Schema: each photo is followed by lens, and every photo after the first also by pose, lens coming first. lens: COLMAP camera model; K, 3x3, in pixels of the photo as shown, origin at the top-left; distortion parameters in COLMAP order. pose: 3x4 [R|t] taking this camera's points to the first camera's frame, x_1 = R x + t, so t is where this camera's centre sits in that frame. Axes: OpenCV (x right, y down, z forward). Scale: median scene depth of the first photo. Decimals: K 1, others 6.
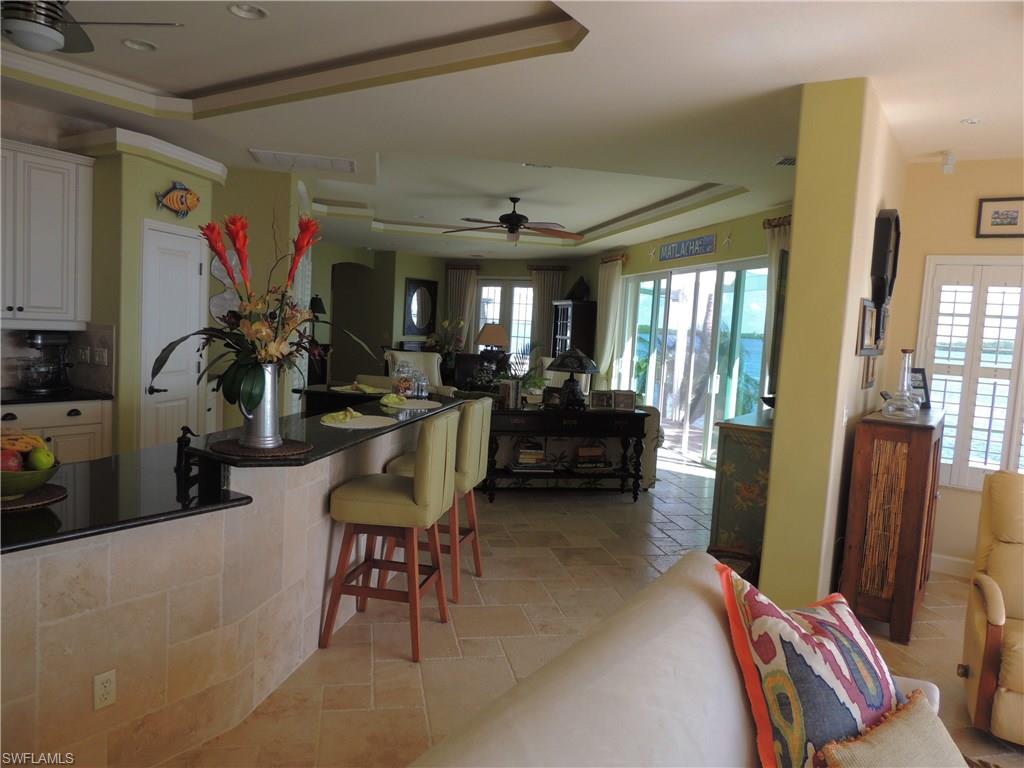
lens RADIAL K [[729.1, 0, 507.5], [0, 729.1, 386.2], [0, 0, 1]] dist [-0.030707, 0.003636]
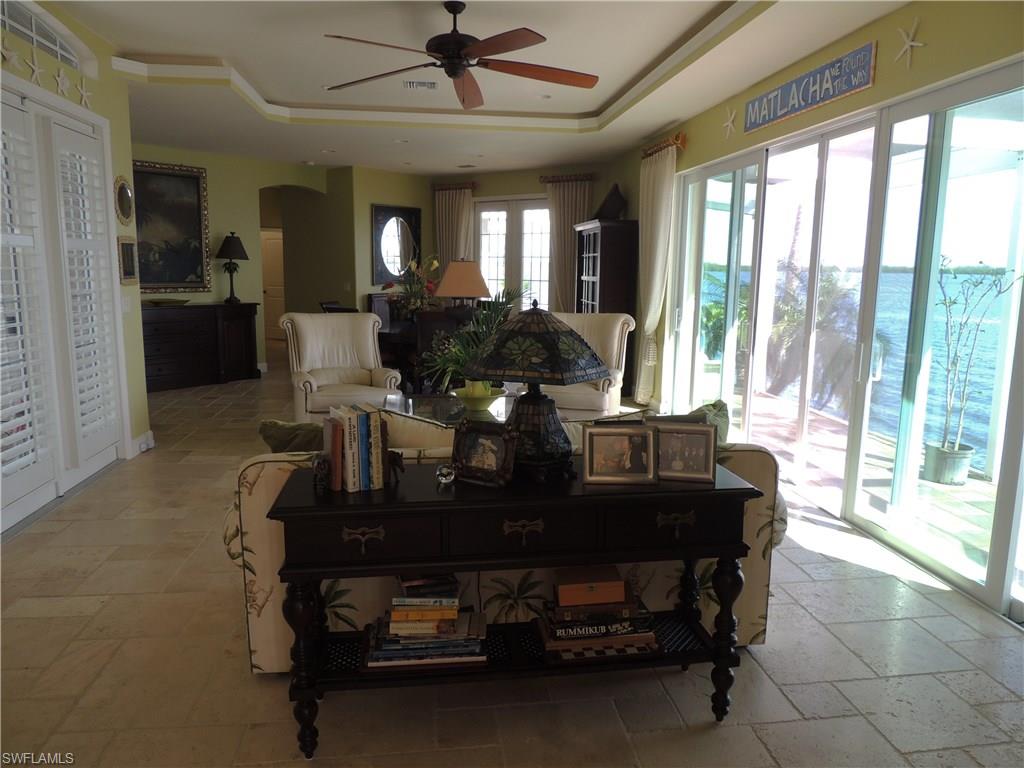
lens RADIAL K [[729.1, 0, 519.4], [0, 729.1, 380.5], [0, 0, 1]] dist [-0.030707, 0.003636]
pose [[0.997126, -0.032059, -0.068643, 0.064936], [0.036526, 0.997227, 0.064839, -0.024420], [0.066374, -0.067160, 0.995532, 0.395148]]
